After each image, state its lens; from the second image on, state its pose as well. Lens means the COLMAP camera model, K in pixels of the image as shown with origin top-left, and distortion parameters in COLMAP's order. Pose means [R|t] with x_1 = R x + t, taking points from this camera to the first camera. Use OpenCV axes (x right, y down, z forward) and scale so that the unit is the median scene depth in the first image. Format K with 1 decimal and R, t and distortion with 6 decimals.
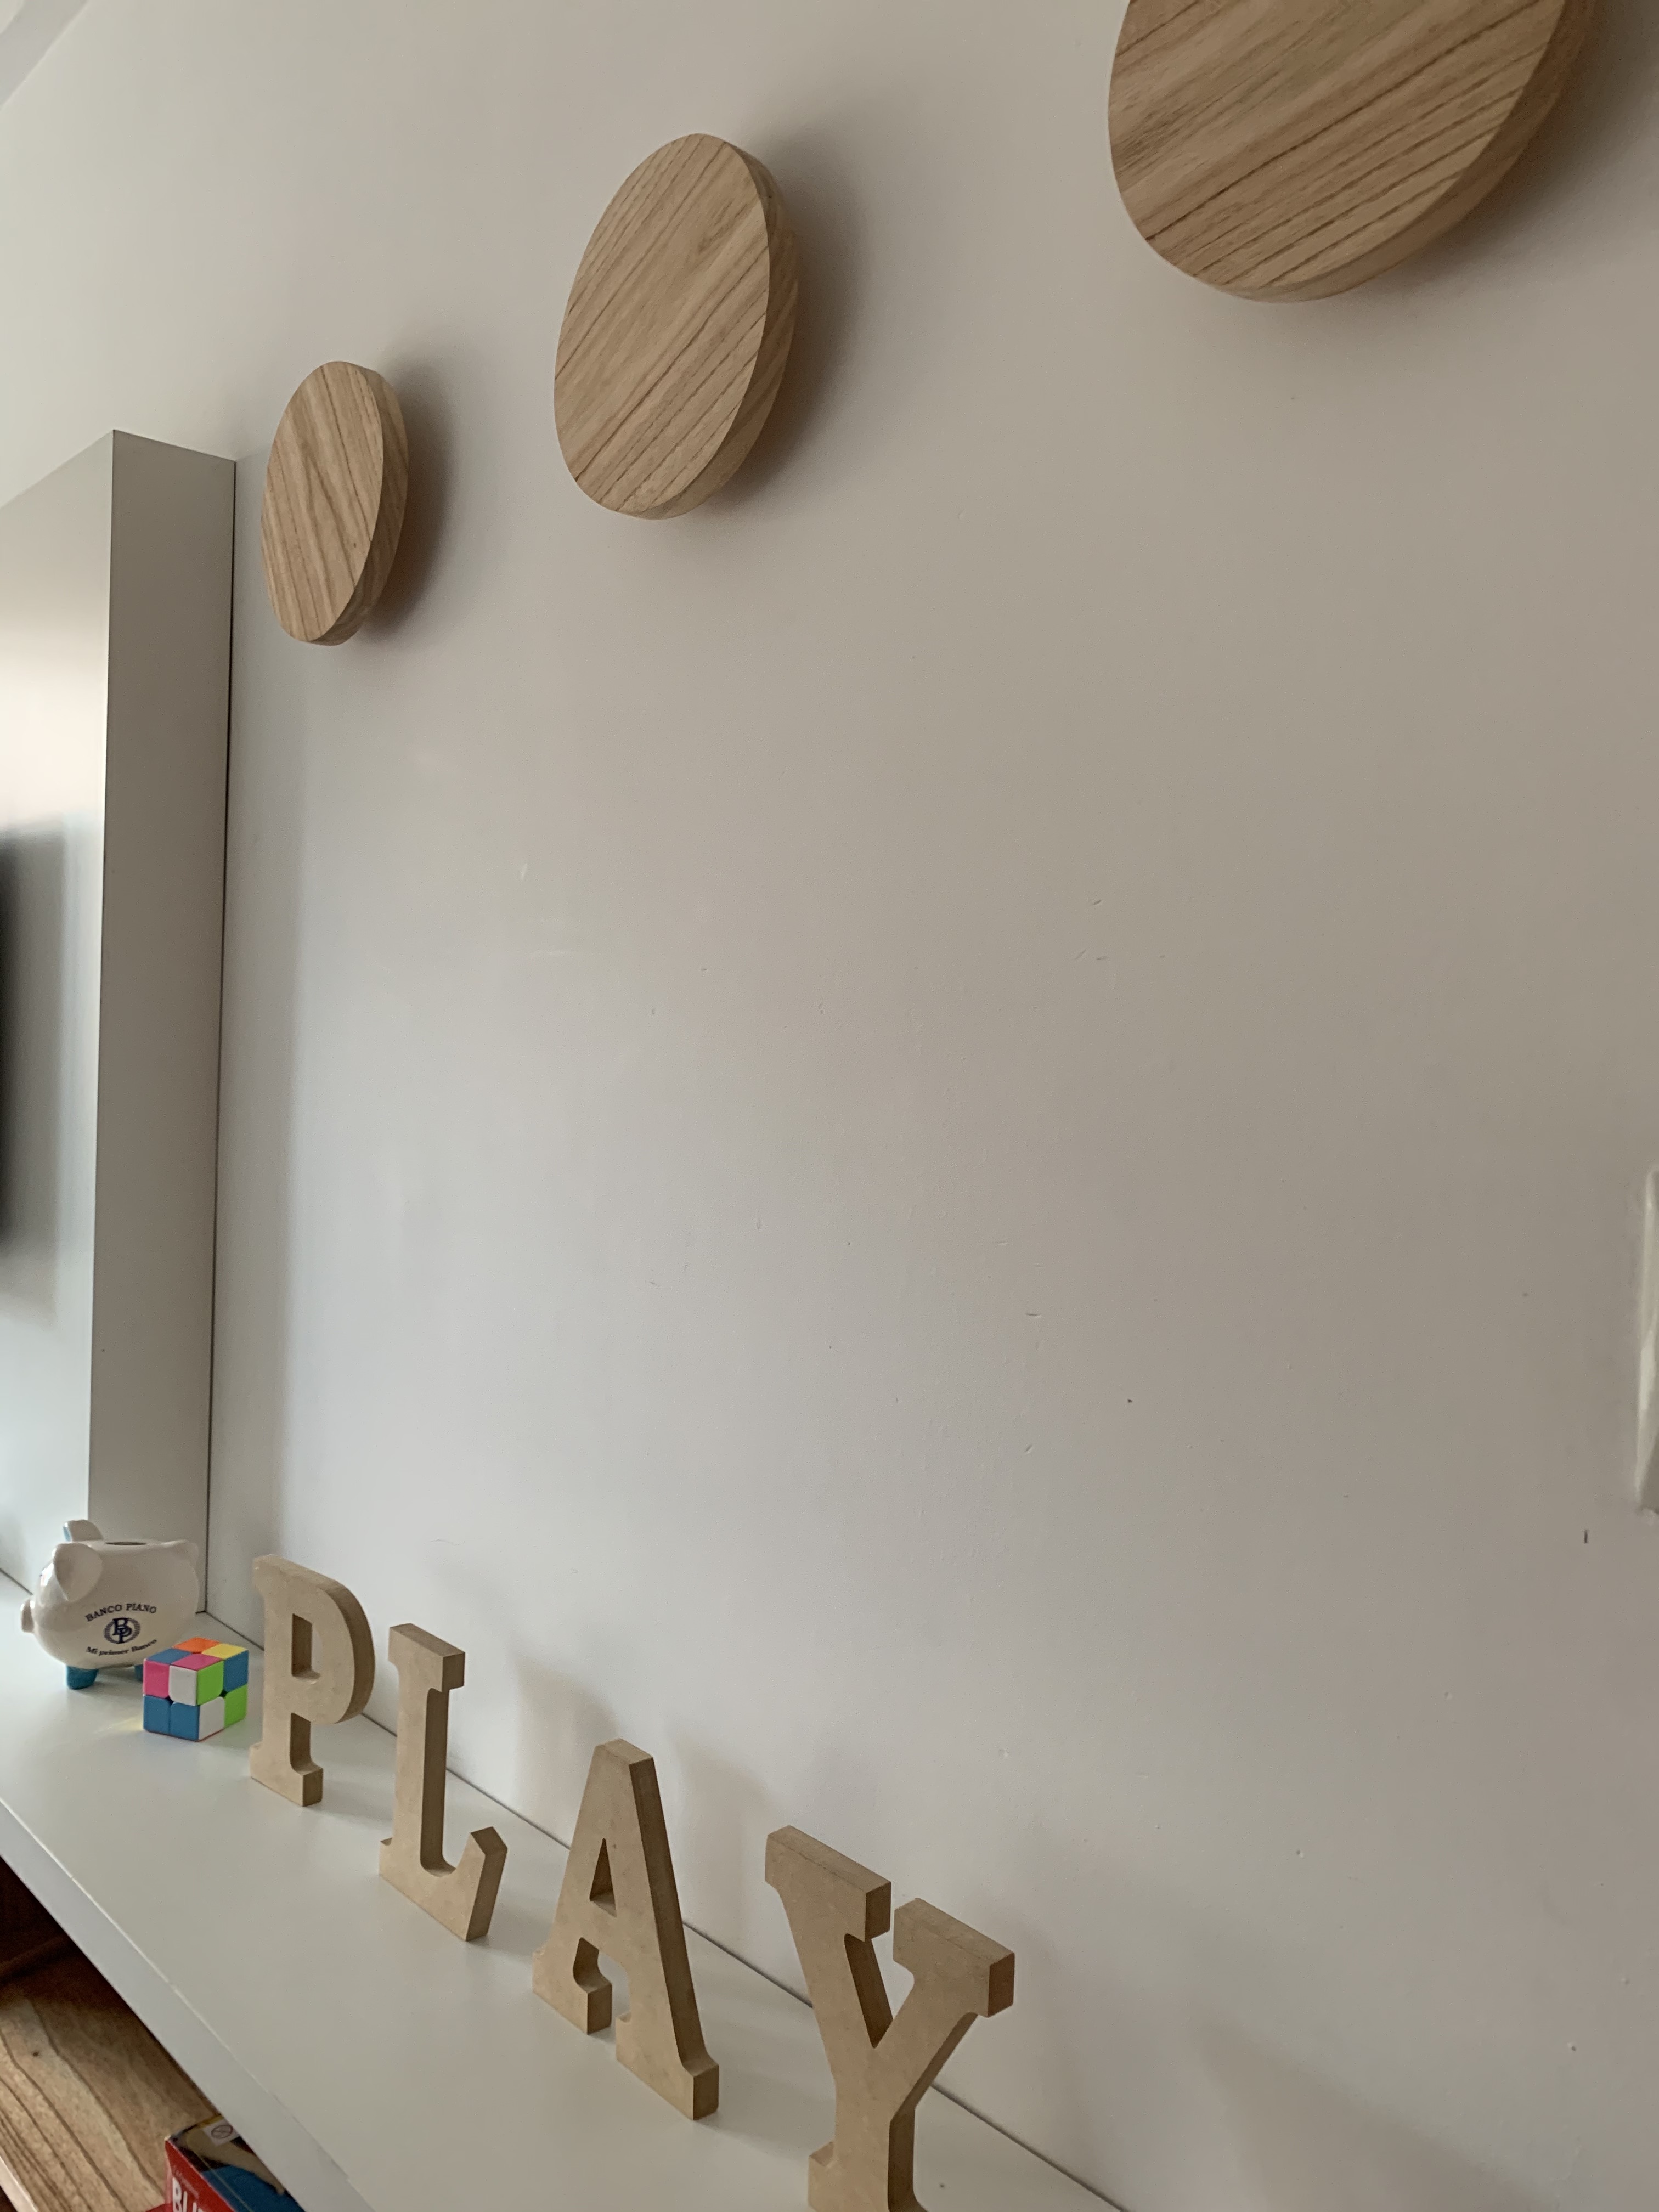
lens RADIAL K [[1718.5, 0, 829.5], [0, 1718.5, 1106.0], [0, 0, 1]] dist [-0.009691, -0.006896]
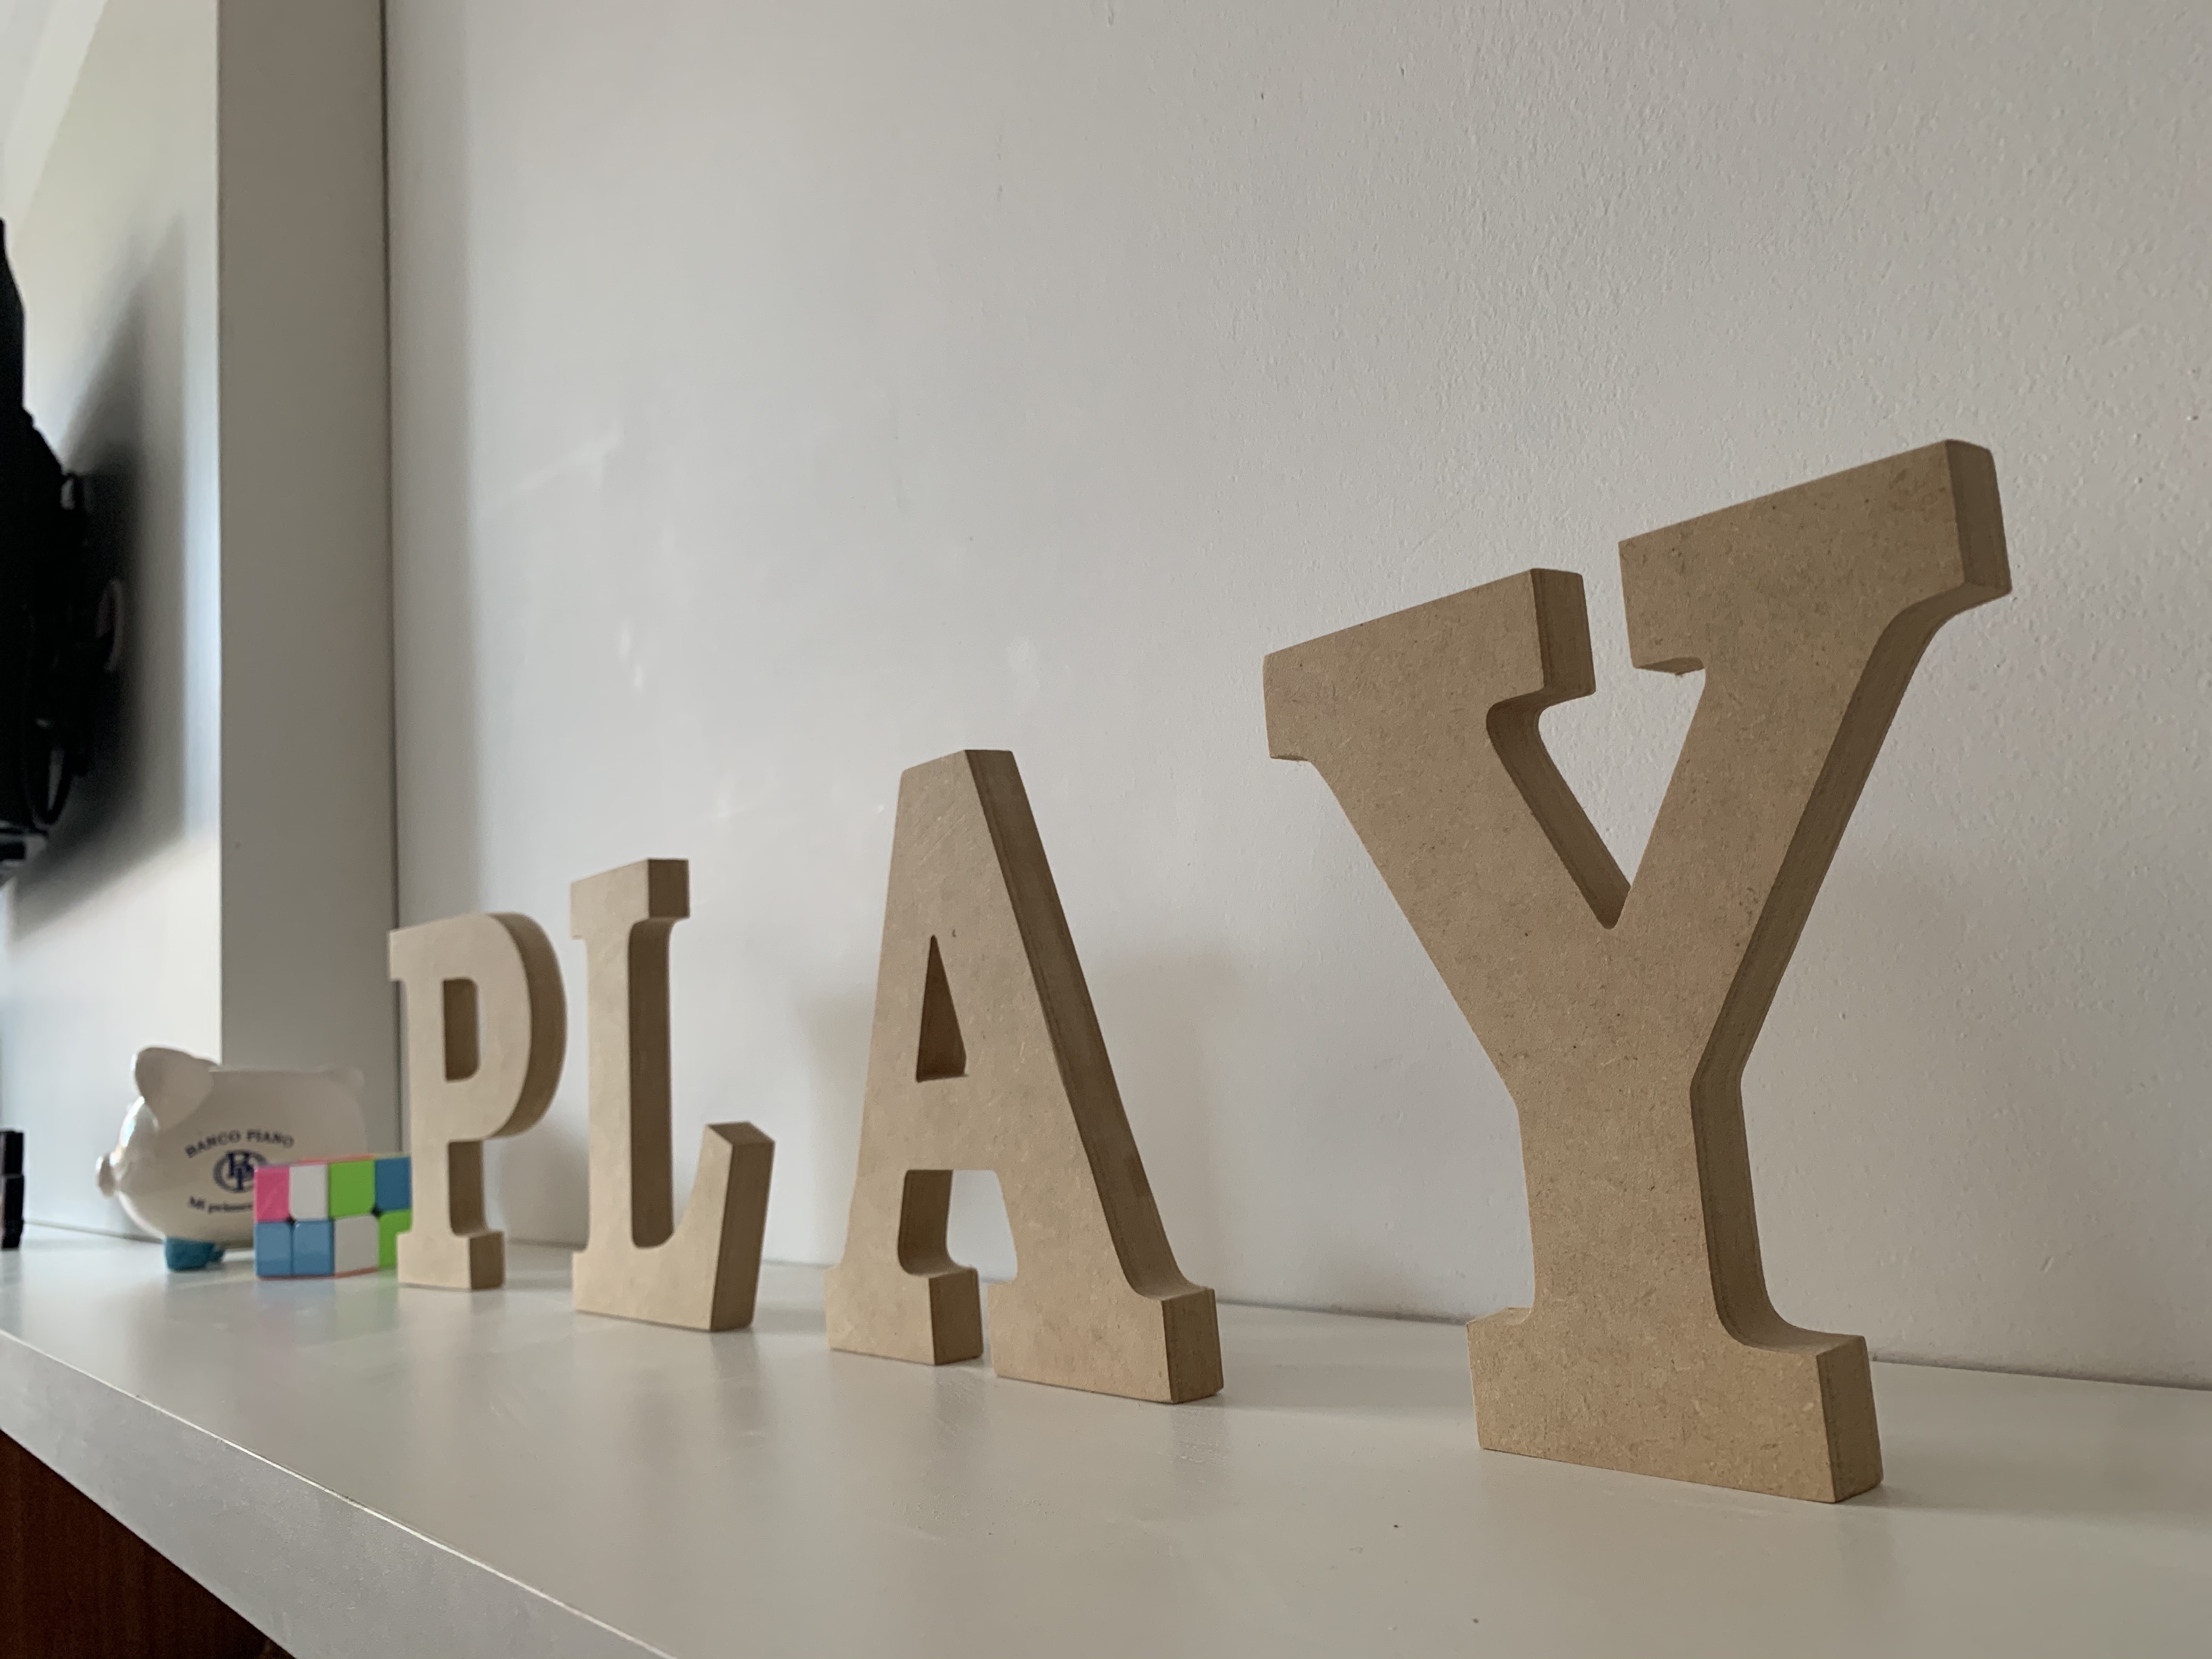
lens RADIAL K [[1650.6, 0, 1106.0], [0, 1650.6, 829.5], [0, 0, 1]] dist [0.006468, 0.001062]
pose [[0.994214, -0.106964, -0.009847, -0.056999], [0.103897, 0.980867, -0.164636, 0.384652], [0.027268, 0.162660, 0.986305, 0.404201]]
